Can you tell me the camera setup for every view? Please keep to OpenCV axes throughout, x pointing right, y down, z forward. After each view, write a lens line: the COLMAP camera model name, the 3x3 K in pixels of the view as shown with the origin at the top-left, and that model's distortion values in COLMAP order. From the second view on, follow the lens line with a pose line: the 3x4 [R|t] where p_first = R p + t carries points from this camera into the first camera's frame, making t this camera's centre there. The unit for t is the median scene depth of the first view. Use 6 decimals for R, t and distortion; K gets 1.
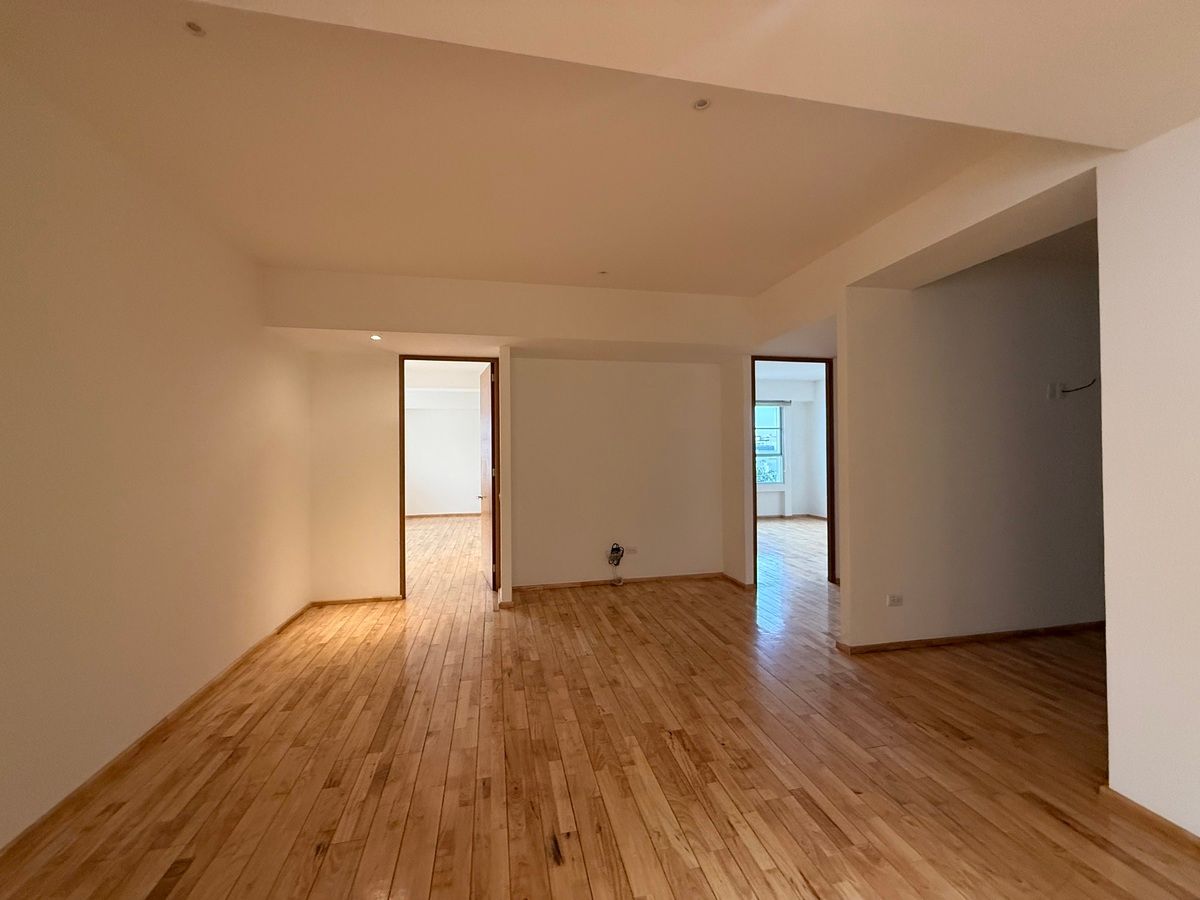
lens RADIAL K [[478.7, 0, 599.7], [0, 478.7, 446.3], [0, 0, 1]] dist [-0.001407, -0.000192]
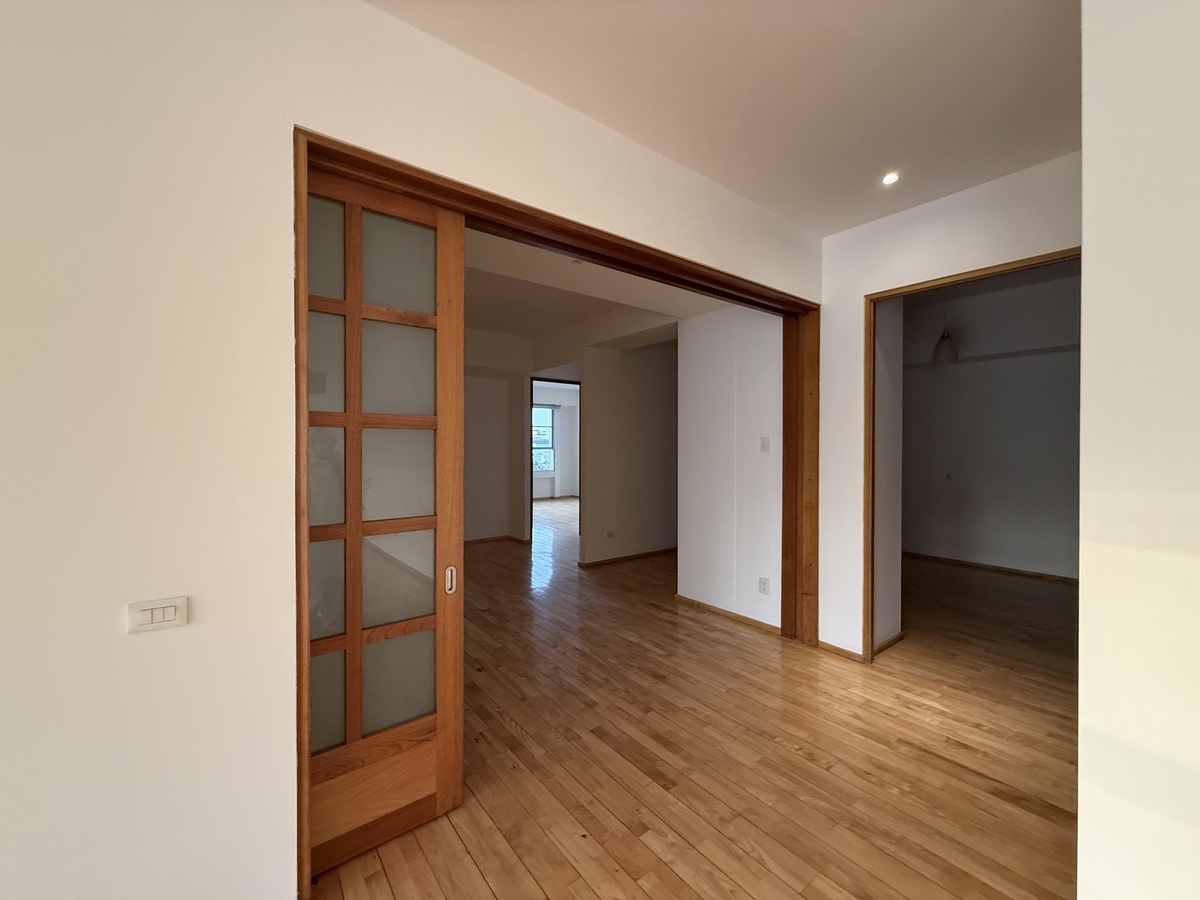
lens RADIAL K [[478.7, 0, 599.7], [0, 478.7, 446.3], [0, 0, 1]] dist [-0.001407, -0.000192]
pose [[0.898888, 0.009240, 0.438081, -0.087144], [-0.015825, 0.999810, 0.011383, -0.005117], [-0.437893, -0.017165, 0.898863, -0.270515]]
